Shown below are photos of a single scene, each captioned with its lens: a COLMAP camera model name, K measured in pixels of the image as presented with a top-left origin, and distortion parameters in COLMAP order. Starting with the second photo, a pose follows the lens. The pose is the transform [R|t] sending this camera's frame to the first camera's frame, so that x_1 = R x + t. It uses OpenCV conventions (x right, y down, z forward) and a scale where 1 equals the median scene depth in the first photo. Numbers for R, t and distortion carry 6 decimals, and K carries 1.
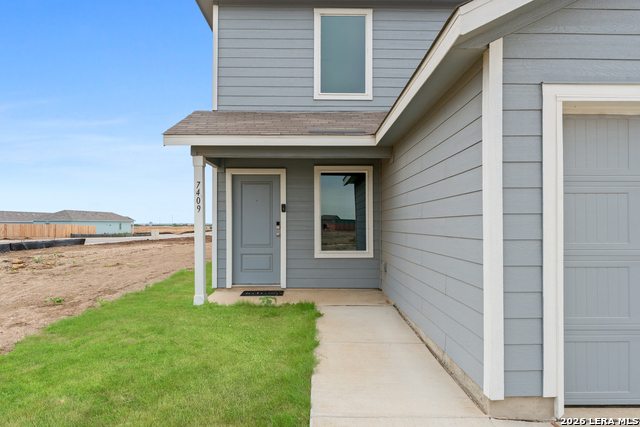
lens RADIAL K [[398.7, 0, 321.5], [0, 398.7, 215.2], [0, 0, 1]] dist [0.018465, 0.001324]
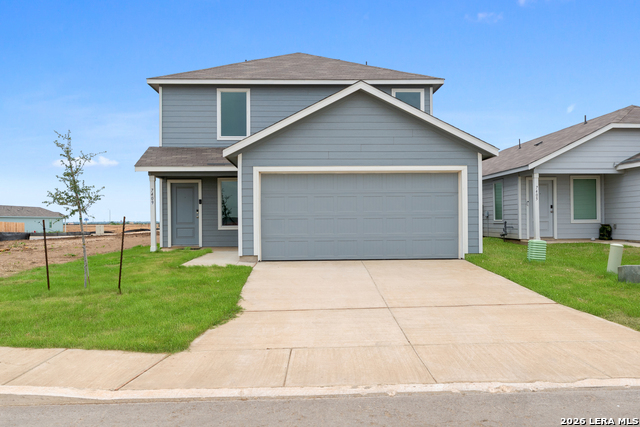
lens RADIAL K [[524.2, 0, 319.5], [0, 524.2, 213.7], [0, 0, 1]] dist [0.016118, 0.017072]
pose [[0.999690, -0.007553, 0.023731, 0.376377], [0.007359, 0.999939, 0.008215, 0.019660], [-0.023792, -0.008038, 0.999685, -1.332110]]
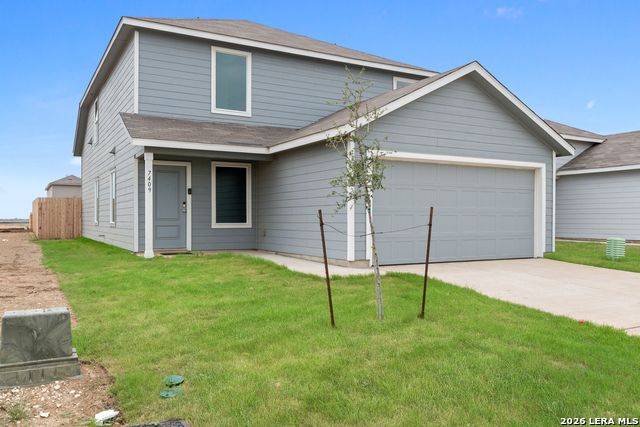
lens RADIAL K [[524.2, 0, 316.5], [0, 524.2, 219.4], [0, 0, 1]] dist [0.016118, 0.017072]
pose [[0.880871, -0.000112, 0.473357, -0.555465], [-0.010789, 0.999735, 0.020312, 0.035853], [-0.473234, -0.022999, 0.880637, -0.768521]]
